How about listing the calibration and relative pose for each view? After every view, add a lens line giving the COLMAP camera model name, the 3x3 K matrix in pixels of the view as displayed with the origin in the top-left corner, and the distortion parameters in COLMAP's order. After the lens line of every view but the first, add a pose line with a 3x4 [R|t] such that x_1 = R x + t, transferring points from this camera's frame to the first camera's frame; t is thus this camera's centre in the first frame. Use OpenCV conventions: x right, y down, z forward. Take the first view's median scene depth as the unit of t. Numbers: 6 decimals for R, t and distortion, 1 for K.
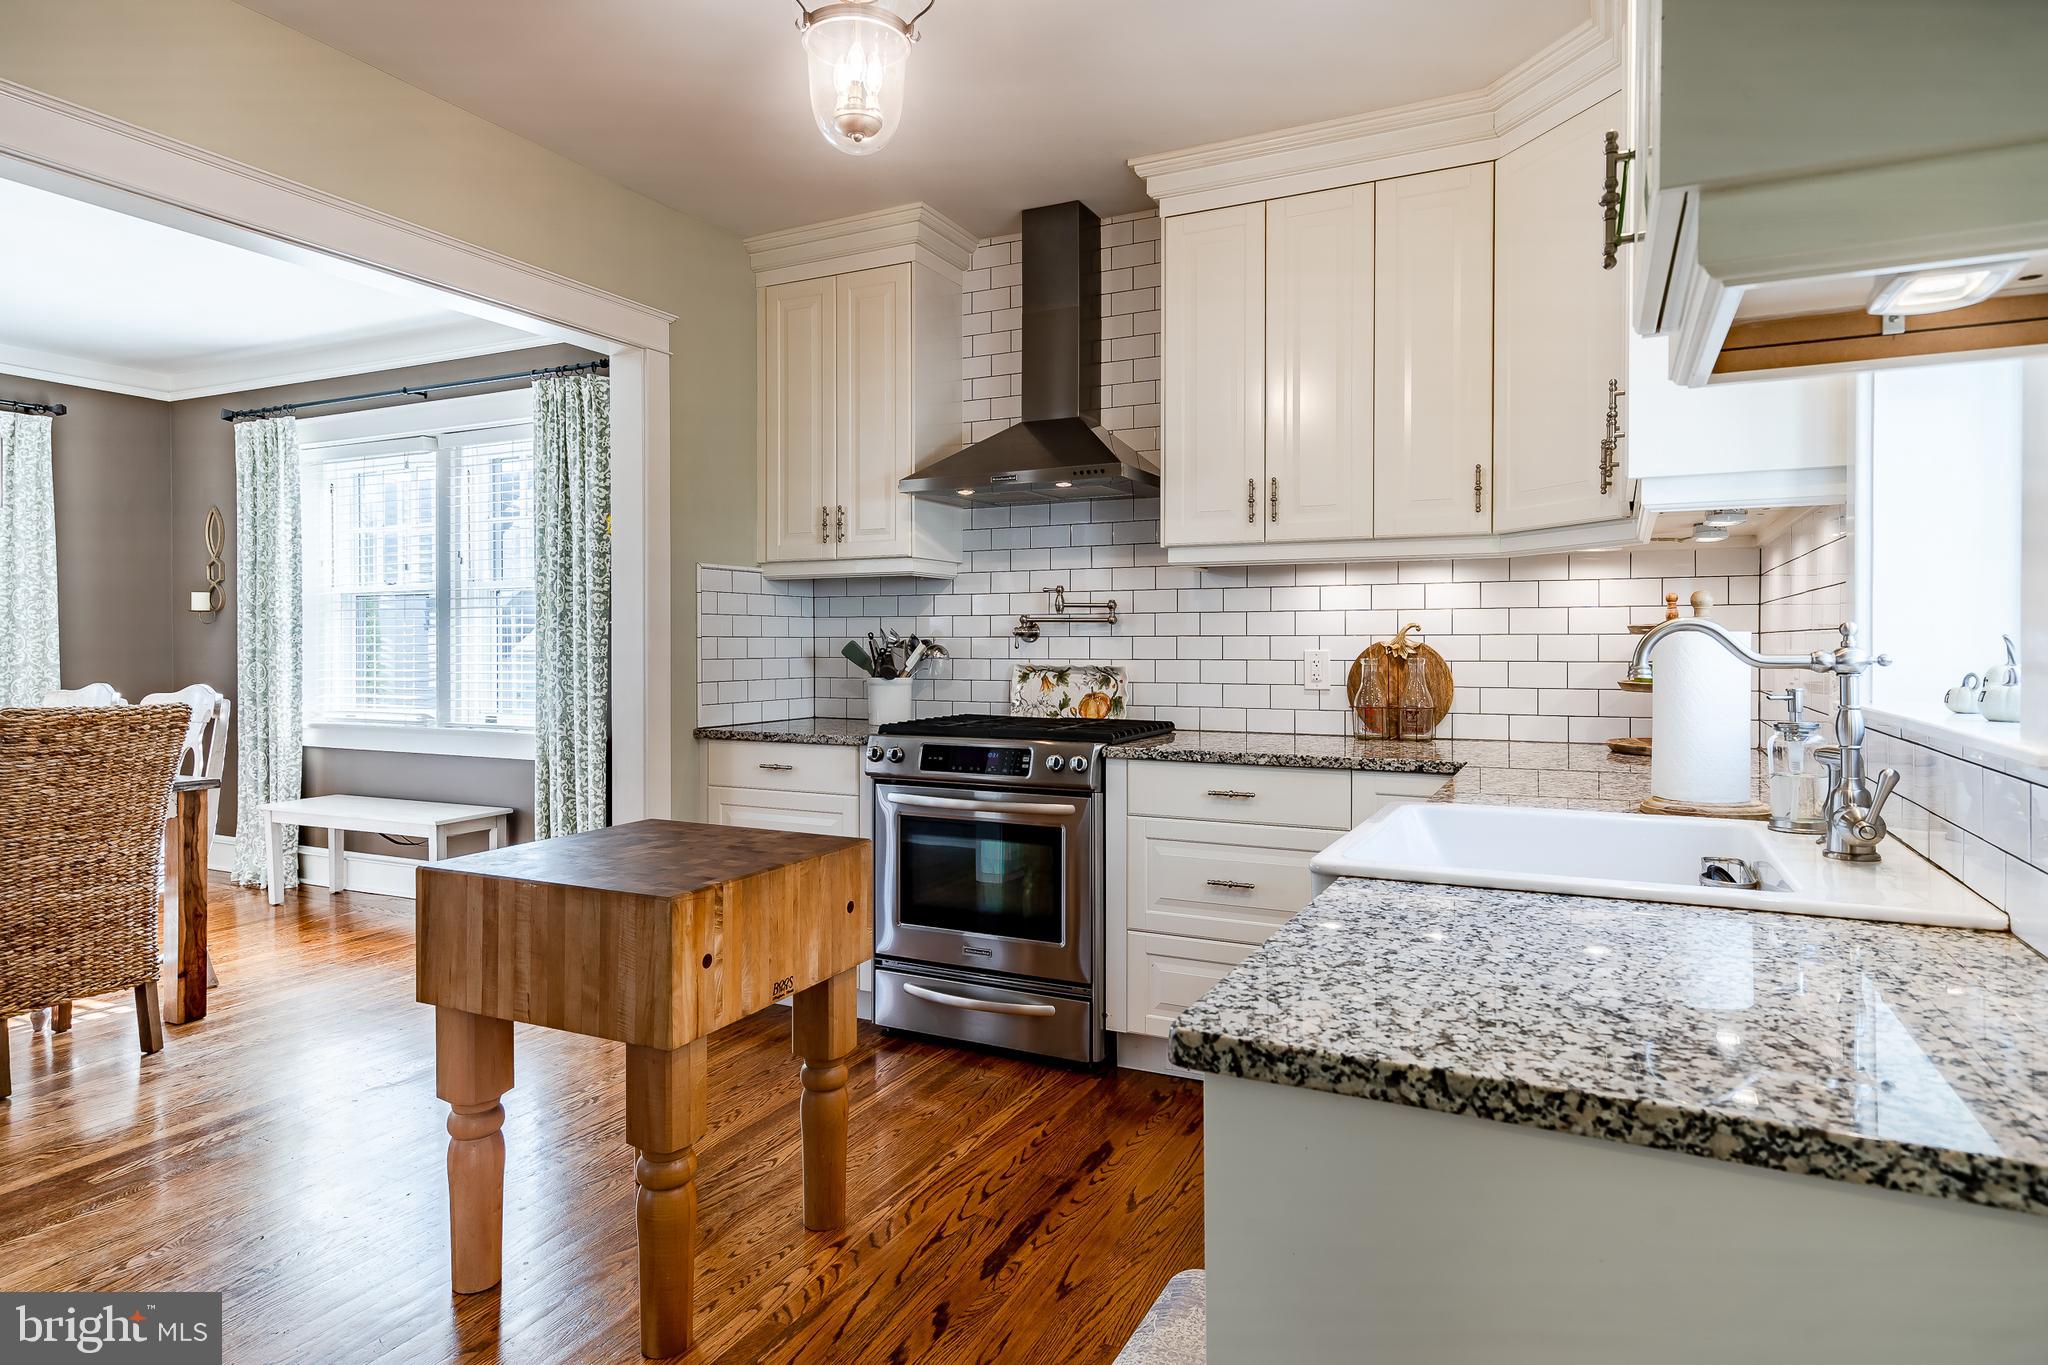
lens RADIAL K [[1161.9, 0, 1035.0], [0, 1161.9, 655.9], [0, 0, 1]] dist [0.015920, -0.000427]
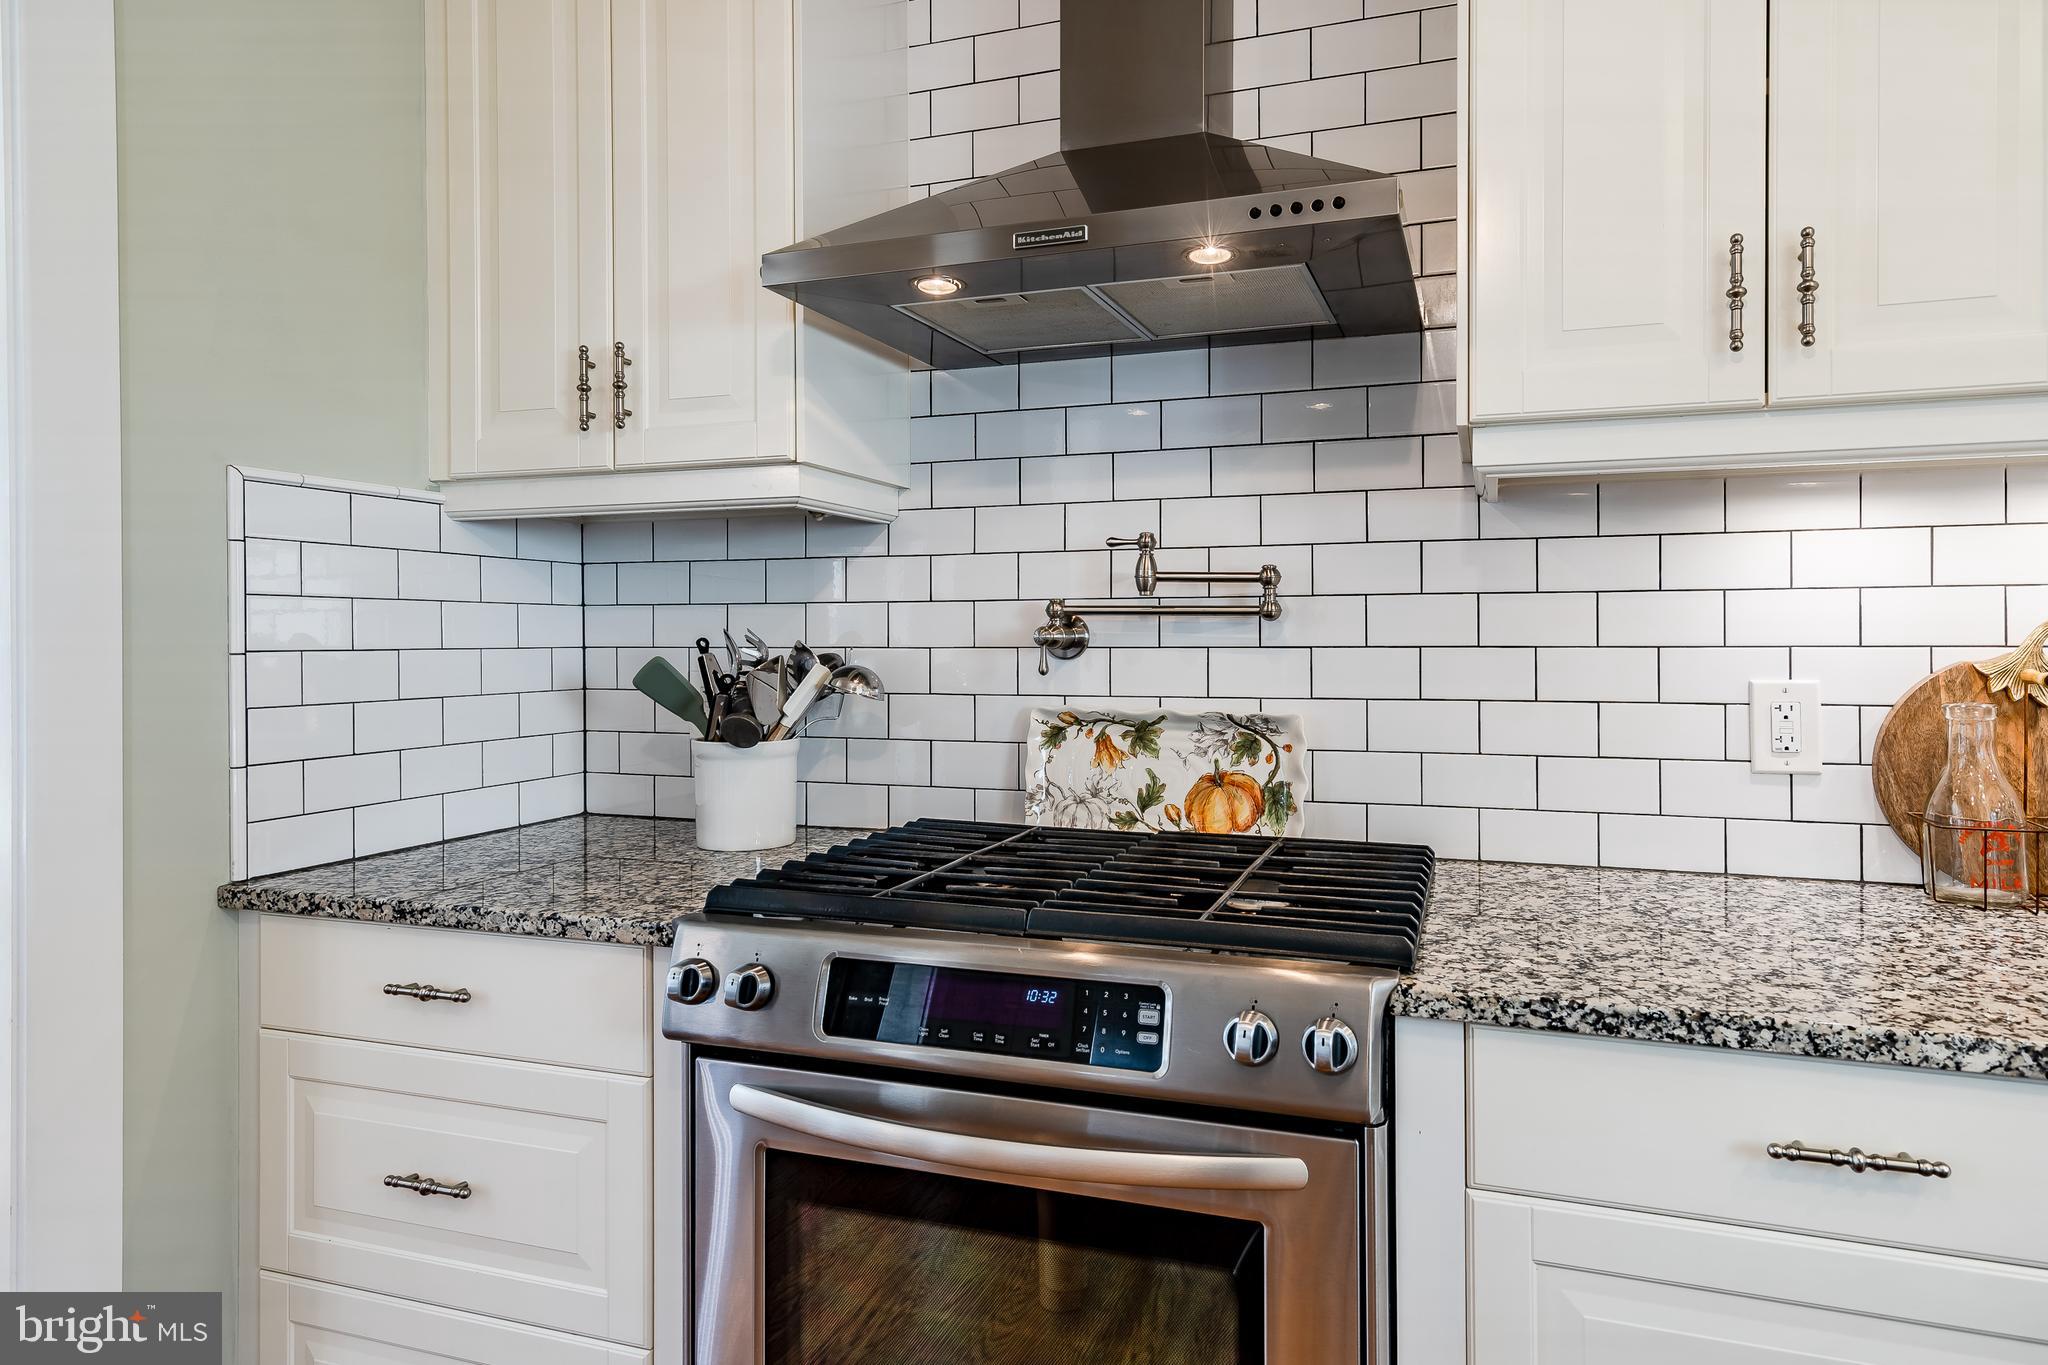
lens RADIAL K [[1182.6, 0, 1153.3], [0, 1182.6, 647.2], [0, 0, 1]] dist [0.021557, -0.000048]
pose [[0.982258, -0.003539, 0.187500, -0.059341], [0.004774, 0.999970, -0.006138, -0.013847], [-0.187473, 0.006924, 0.982245, 0.549319]]
